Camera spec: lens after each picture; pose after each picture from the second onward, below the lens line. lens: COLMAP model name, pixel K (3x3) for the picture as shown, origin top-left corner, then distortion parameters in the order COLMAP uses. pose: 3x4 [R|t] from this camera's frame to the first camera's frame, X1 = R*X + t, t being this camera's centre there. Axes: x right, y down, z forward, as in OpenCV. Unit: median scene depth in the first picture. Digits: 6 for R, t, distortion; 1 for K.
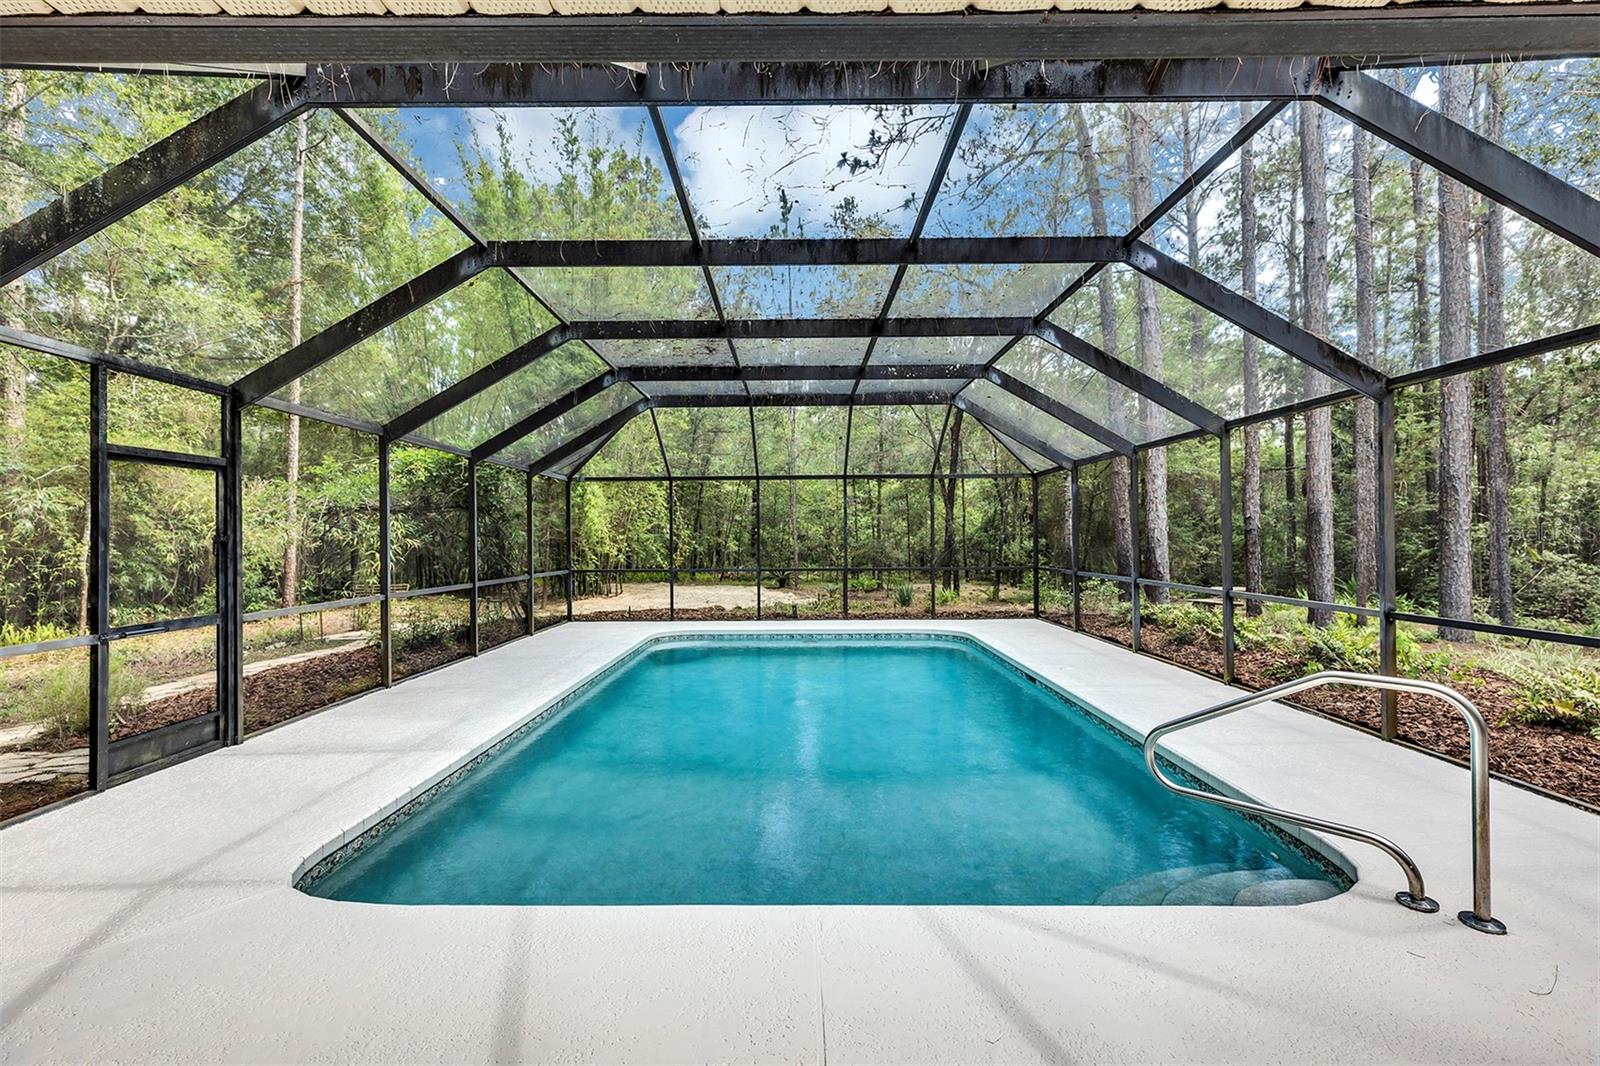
lens RADIAL K [[717.6, 0, 793.3], [0, 717.6, 538.2], [0, 0, 1]] dist [0.015218, -0.001247]
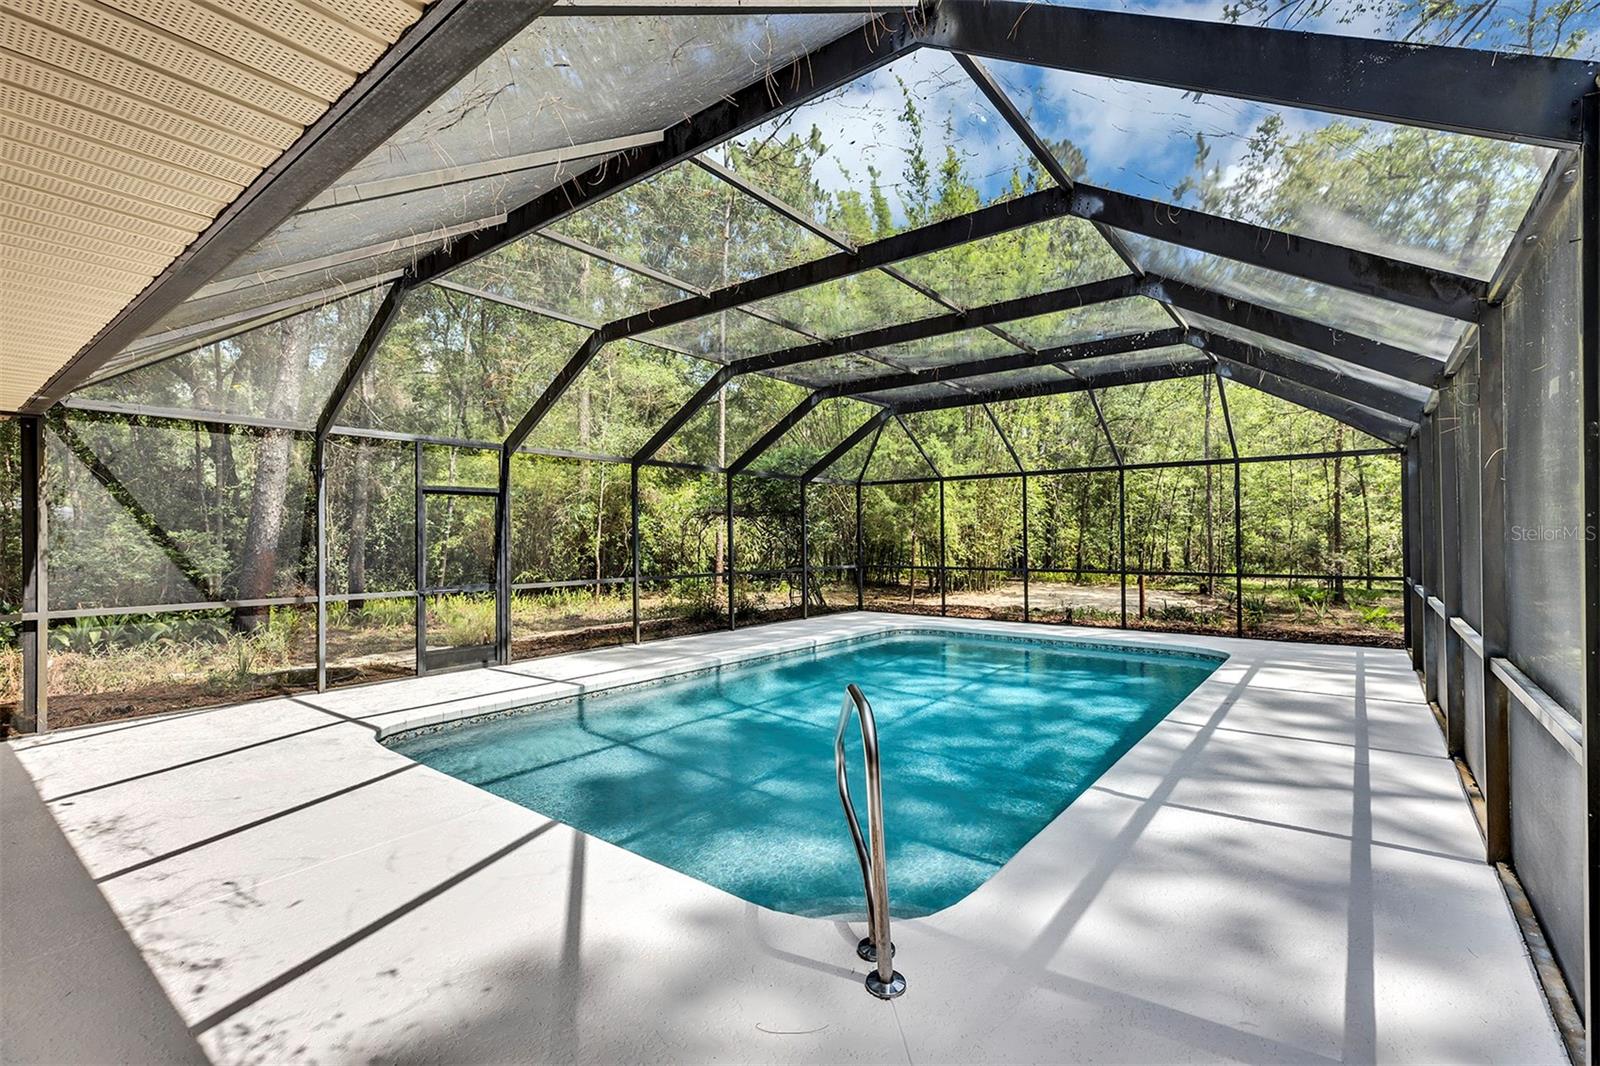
lens RADIAL K [[717.6, 0, 784.4], [0, 717.6, 529.6], [0, 0, 1]] dist [0.015218, -0.001247]
pose [[0.782589, -0.004036, -0.622526, 0.486660], [-0.000803, 0.999972, -0.007493, -0.003644], [0.622538, 0.006364, 0.782564, 0.088938]]
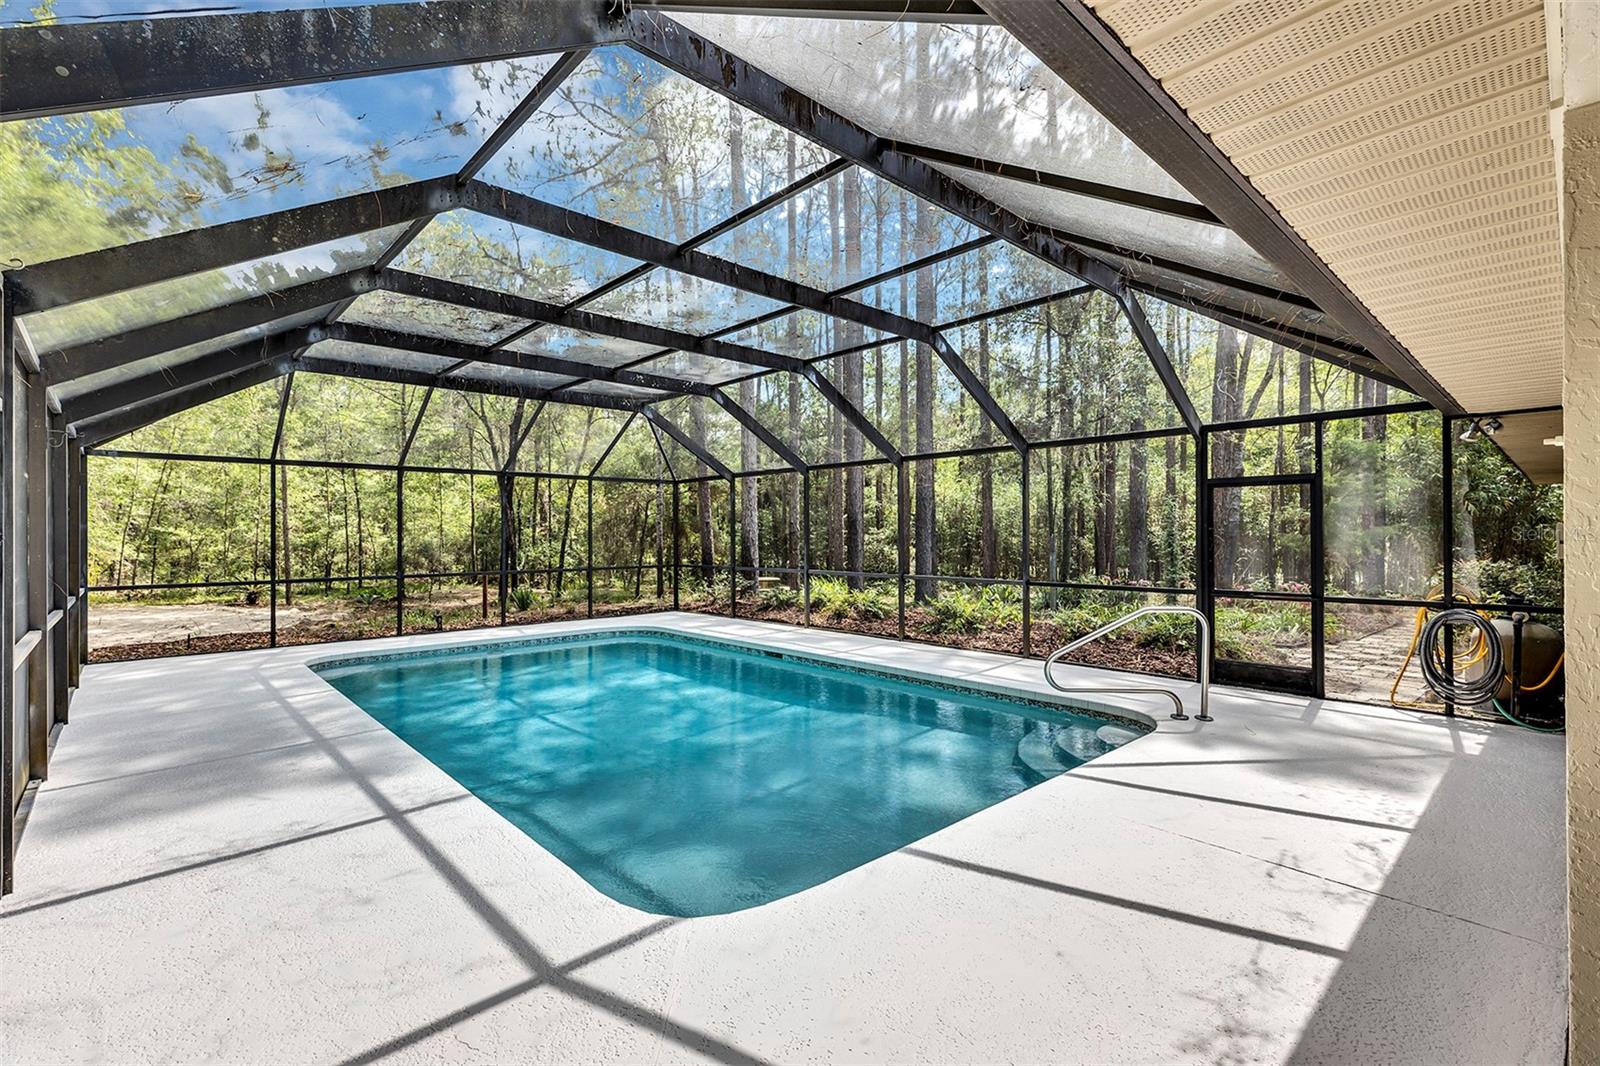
lens RADIAL K [[717.6, 0, 798.6], [0, 717.6, 533.5], [0, 0, 1]] dist [0.015218, -0.001247]
pose [[0.728283, 0.003199, 0.685269, -0.474362], [0.002916, 0.999966, -0.007766, 0.001398], [-0.685270, 0.007654, 0.728249, 0.097678]]
